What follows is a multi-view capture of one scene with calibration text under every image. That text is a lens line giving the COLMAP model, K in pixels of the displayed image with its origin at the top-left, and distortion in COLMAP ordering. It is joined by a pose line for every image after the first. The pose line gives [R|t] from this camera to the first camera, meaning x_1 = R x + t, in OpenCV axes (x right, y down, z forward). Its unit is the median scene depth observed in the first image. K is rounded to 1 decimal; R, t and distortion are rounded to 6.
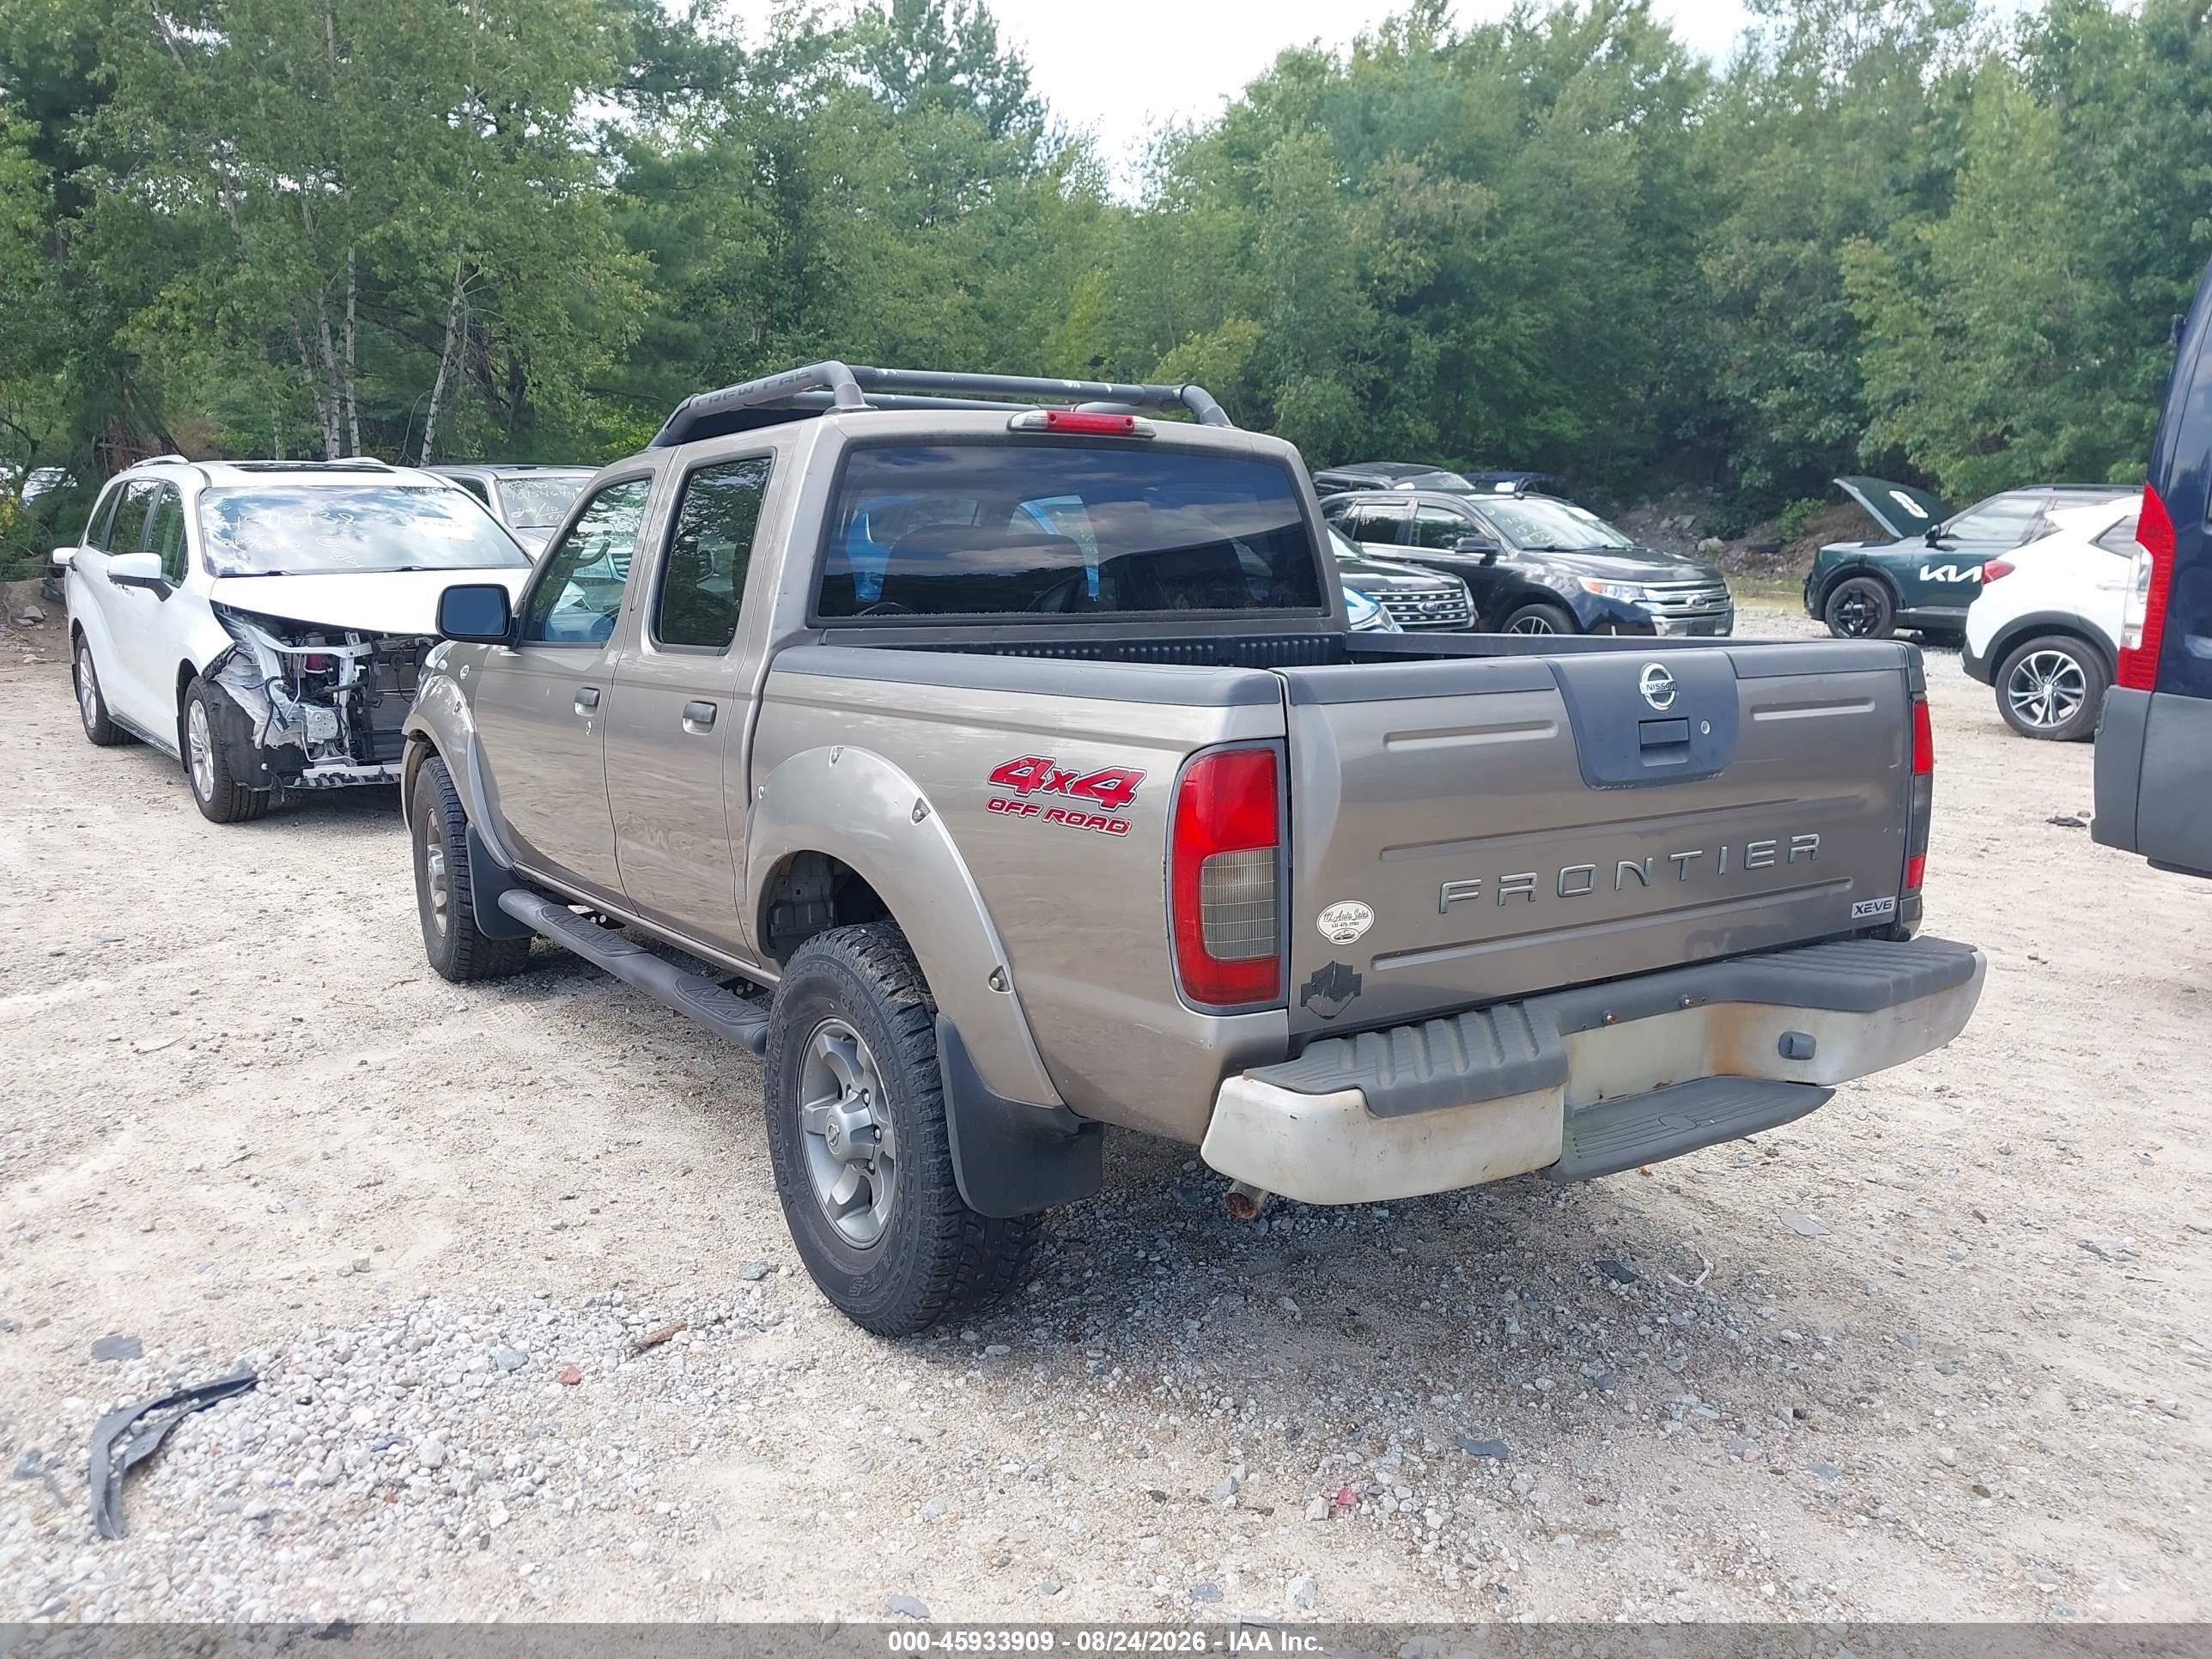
lens RADIAL K [[1740.6, 0, 1084.5], [0, 1740.6, 805.8], [0, 0, 1]] dist [0.013303, -0.010343]
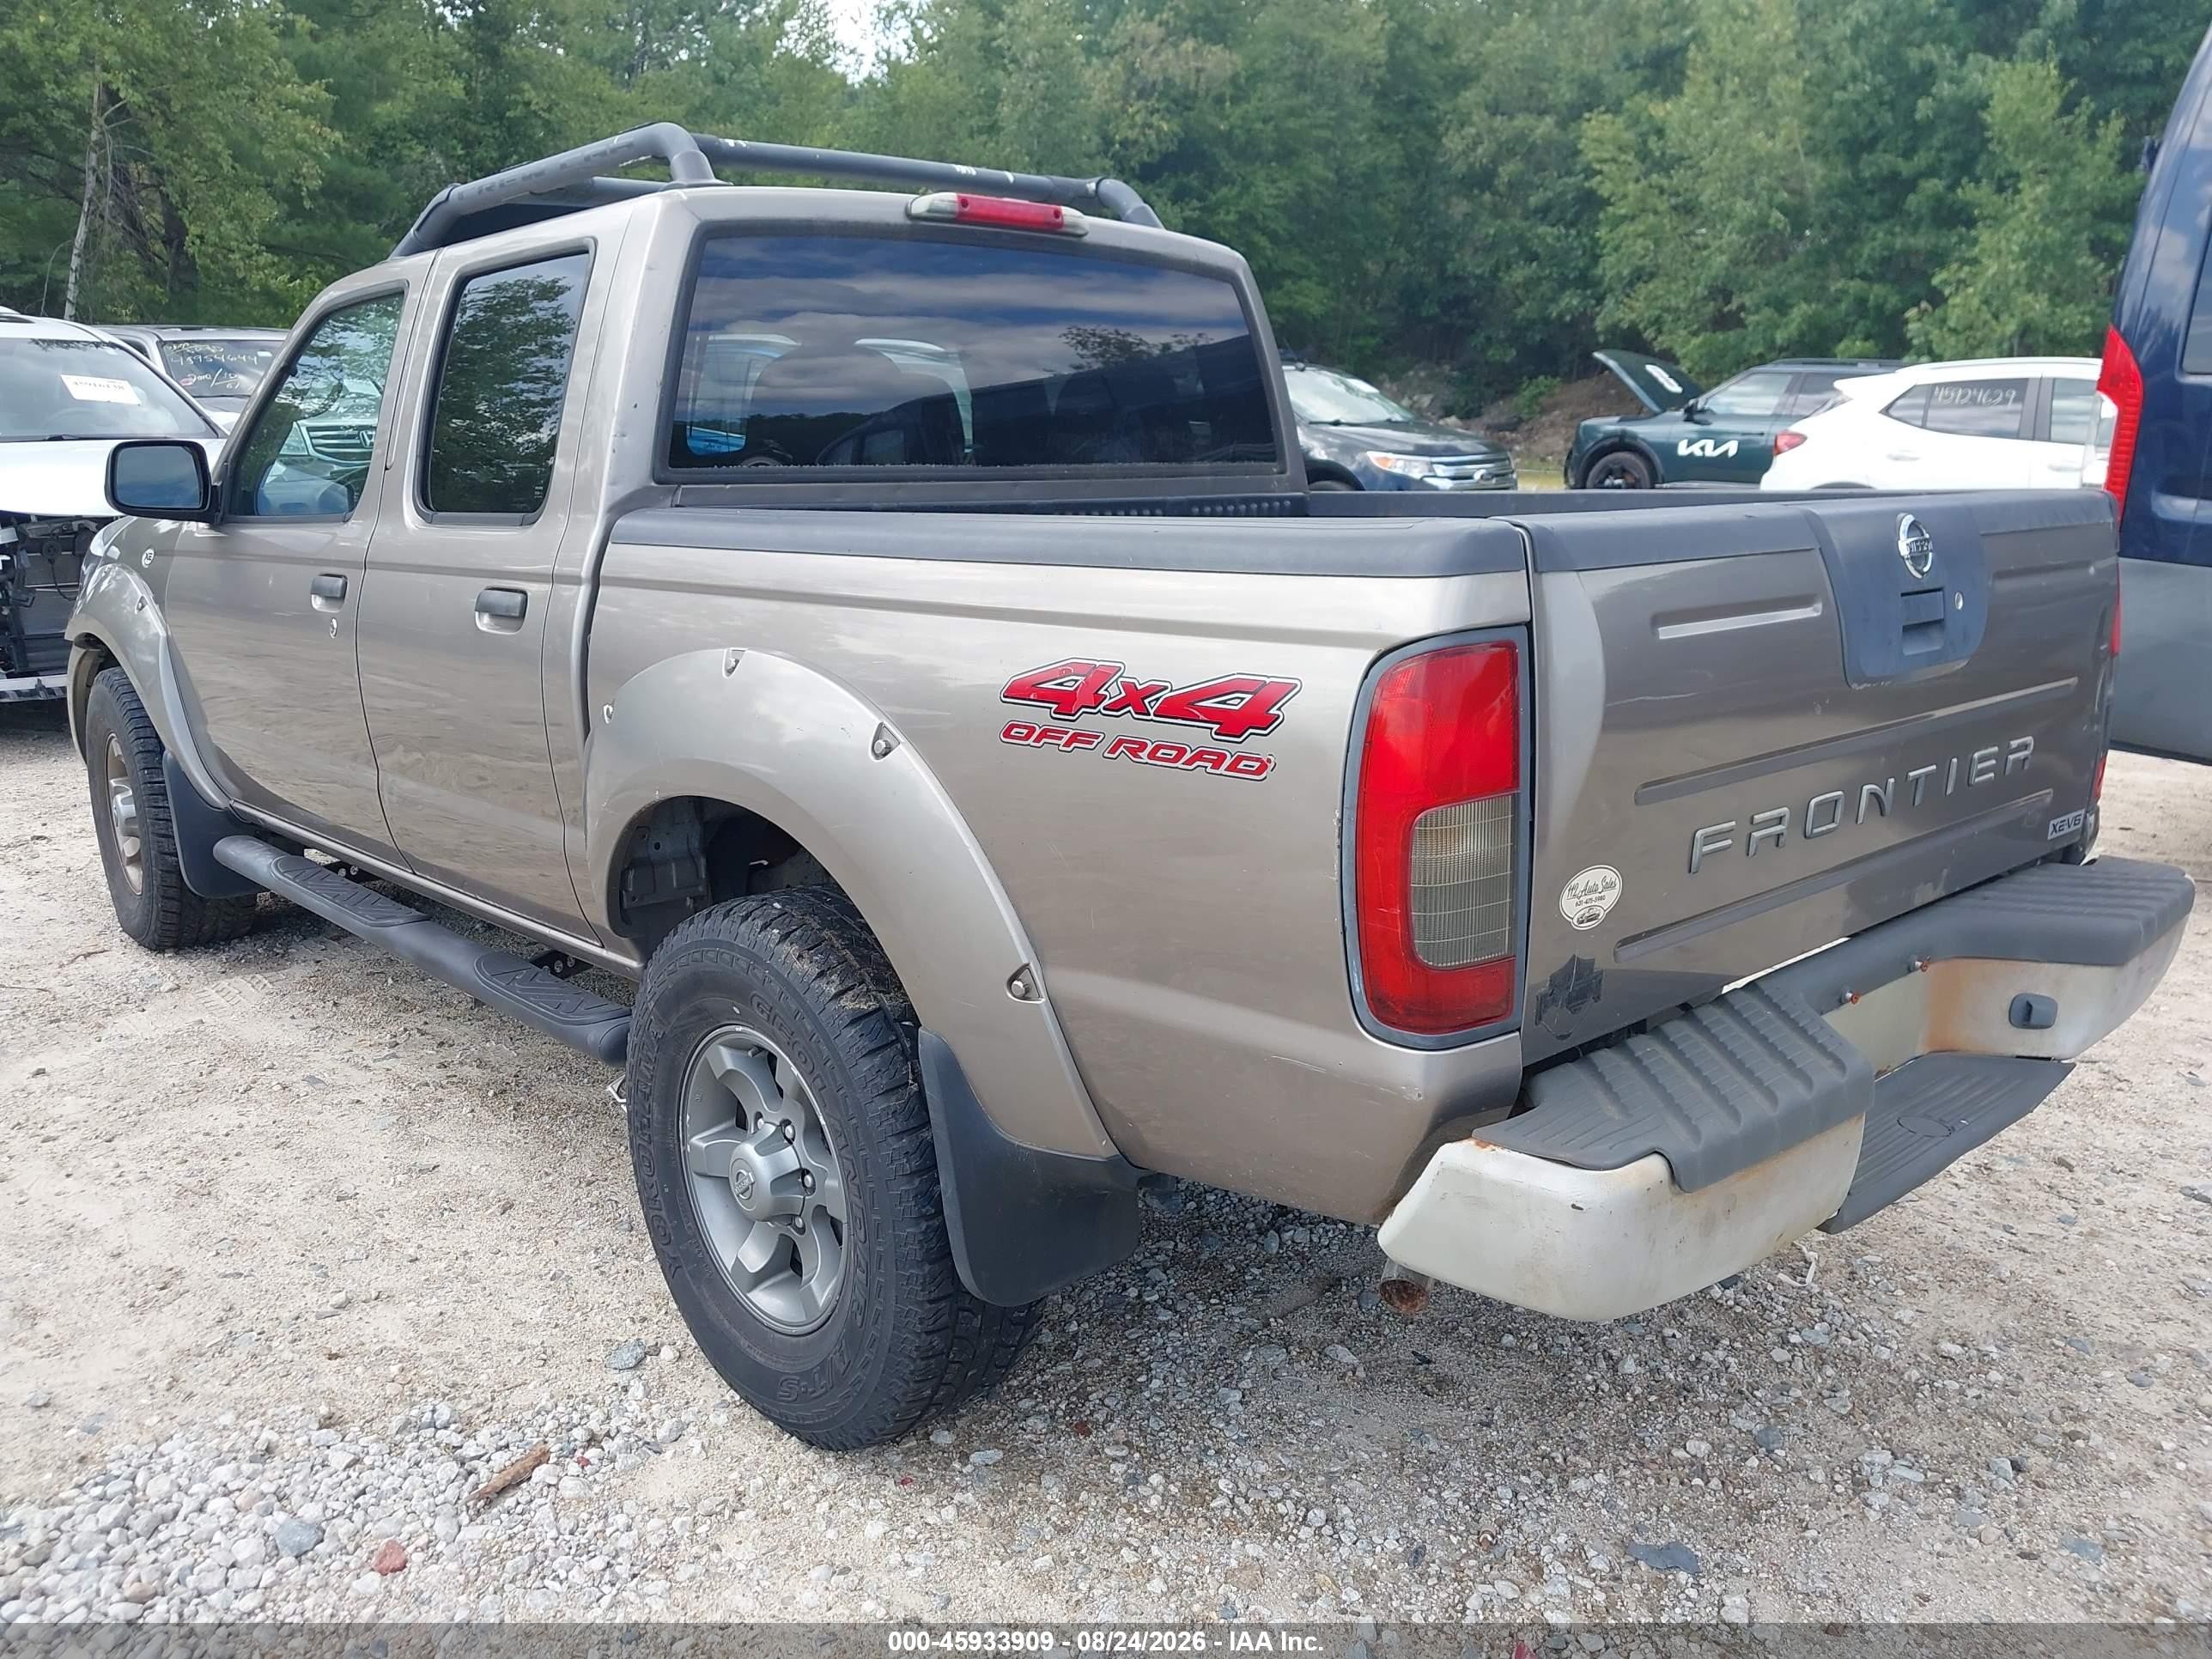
lens RADIAL K [[1740.6, 0, 1096.7], [0, 1740.6, 827.7], [0, 0, 1]] dist [0.013303, -0.010343]
pose [[0.987145, -0.036402, 0.155626, -0.096542], [0.024367, 0.996612, 0.078552, -0.012257], [-0.157958, -0.073750, 0.984688, 0.243347]]
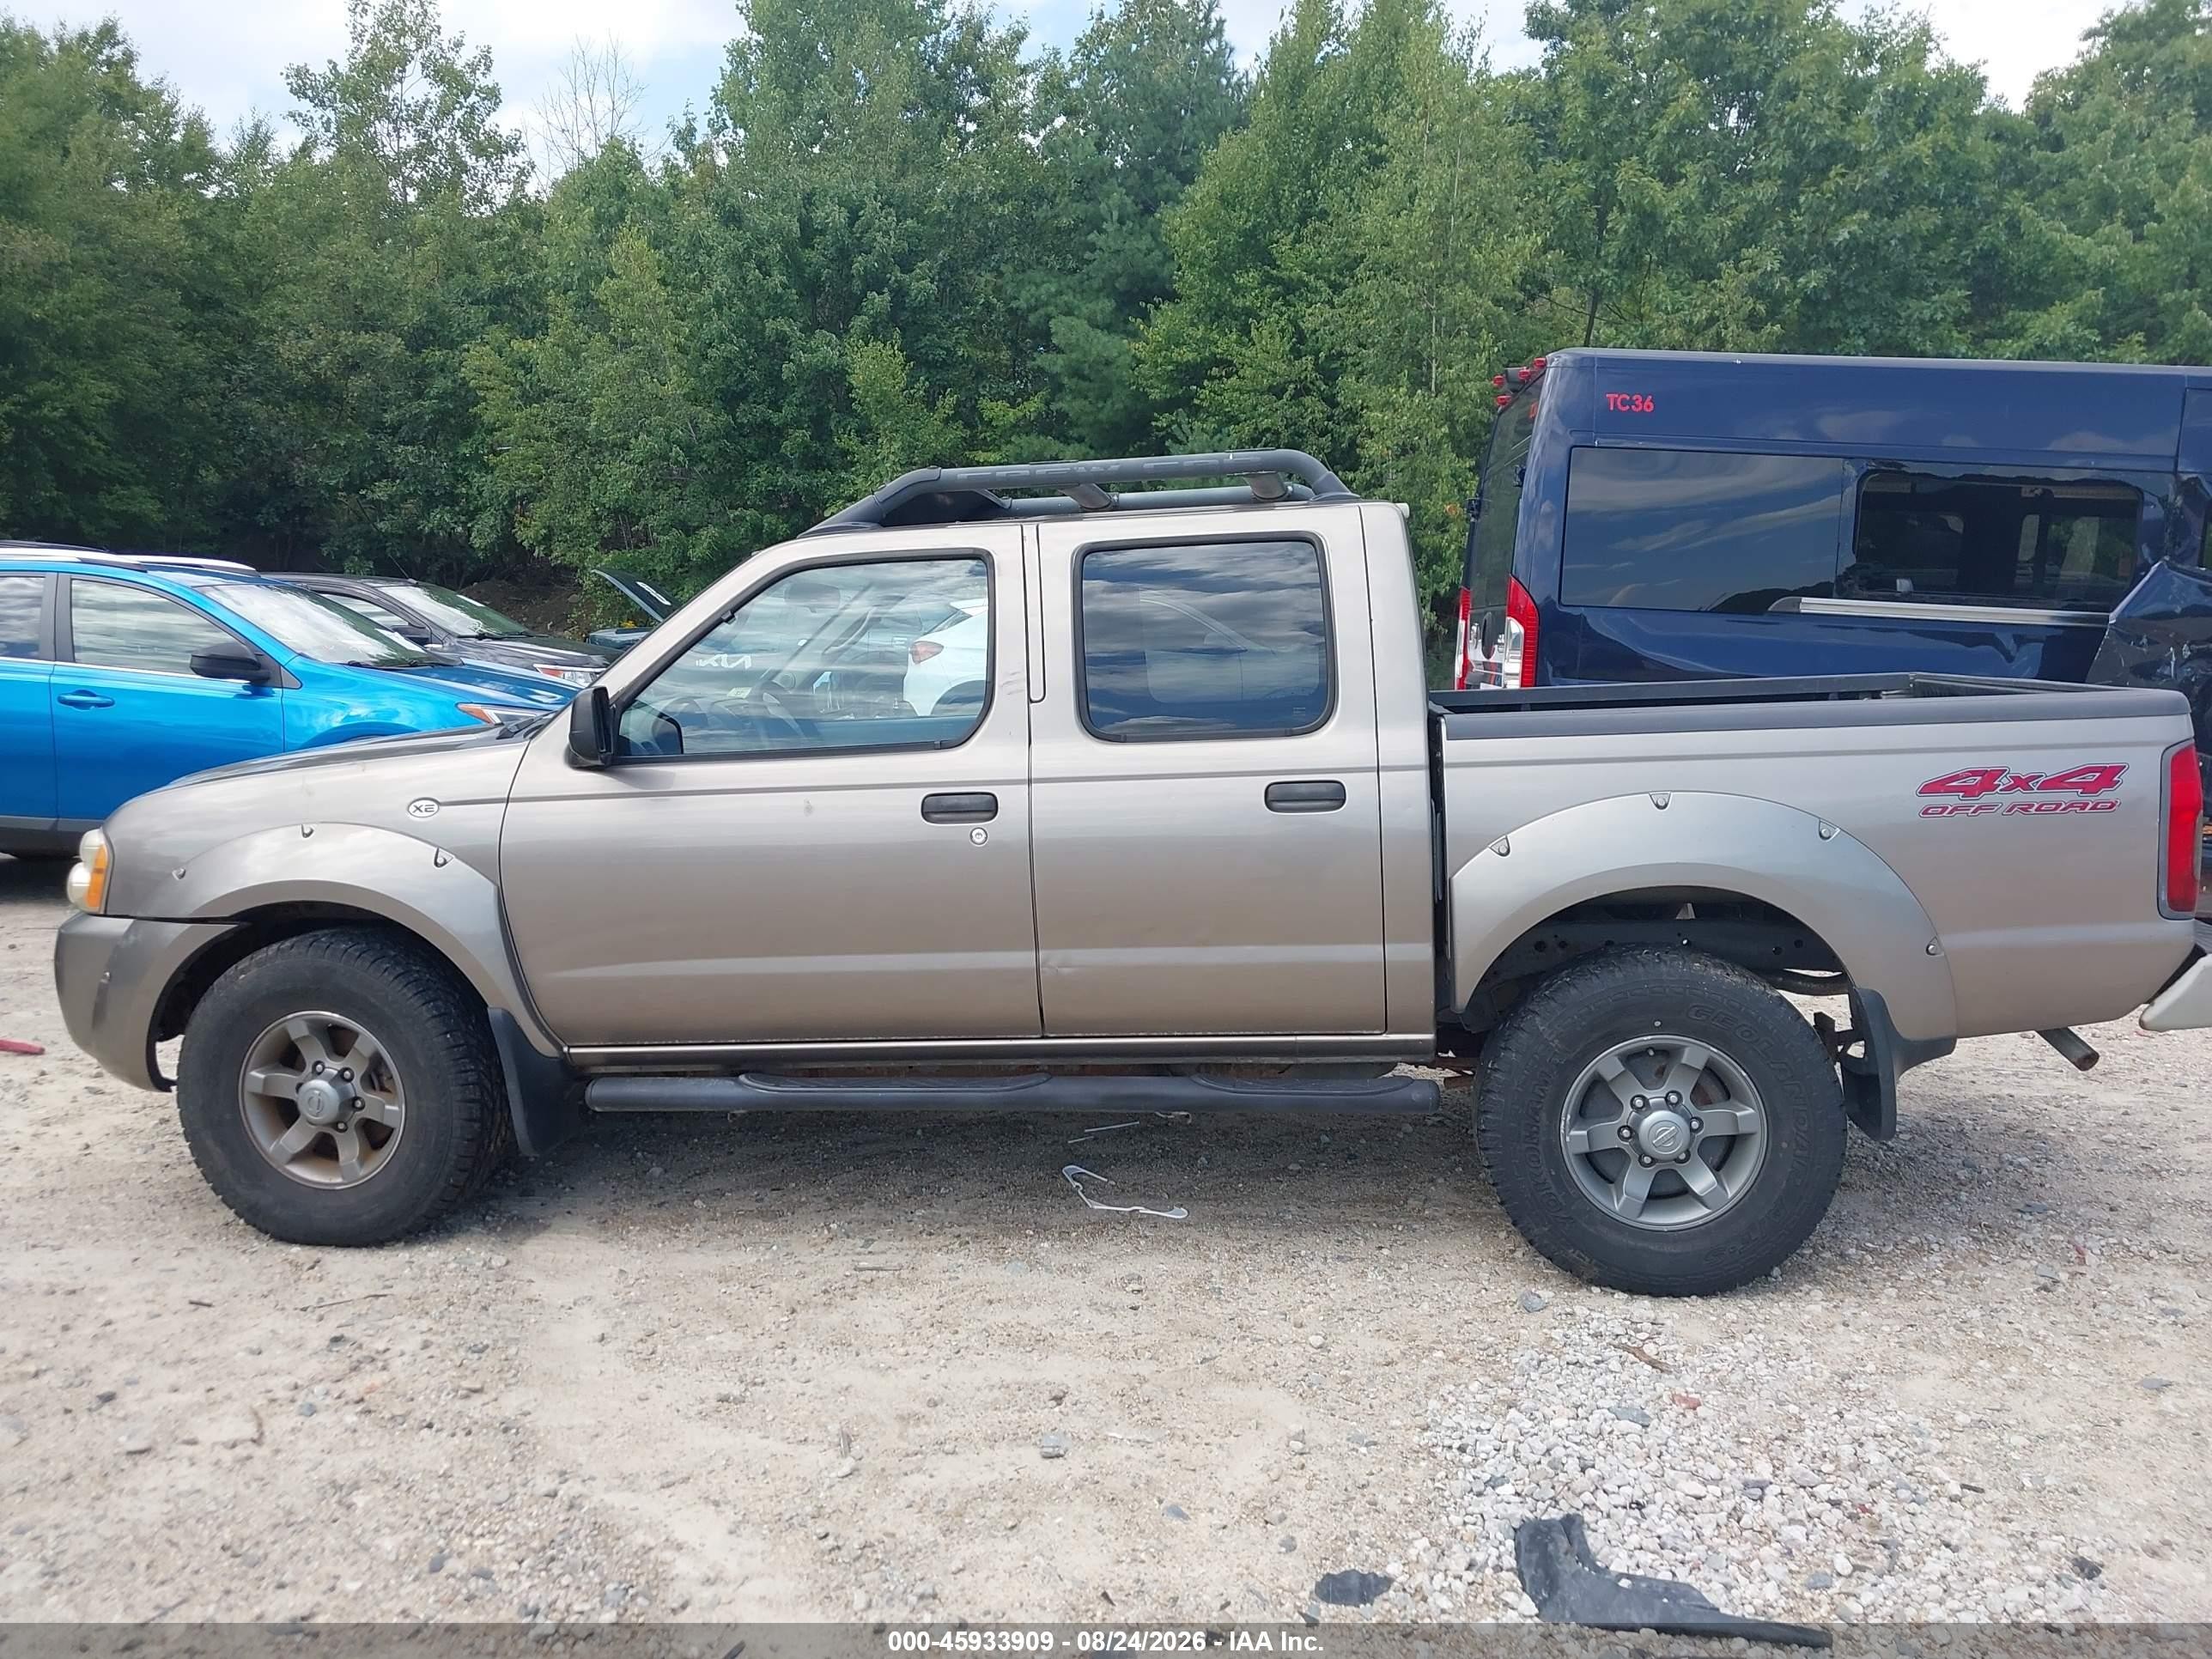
lens RADIAL K [[1740.6, 0, 1096.9], [0, 1740.6, 844.7], [0, 0, 1]] dist [0.013303, -0.010343]
pose [[0.647518, -0.105344, 0.754734, -1.091065], [0.127897, 0.991374, 0.028646, -0.070107], [-0.751241, 0.077979, 0.655405, 0.467294]]
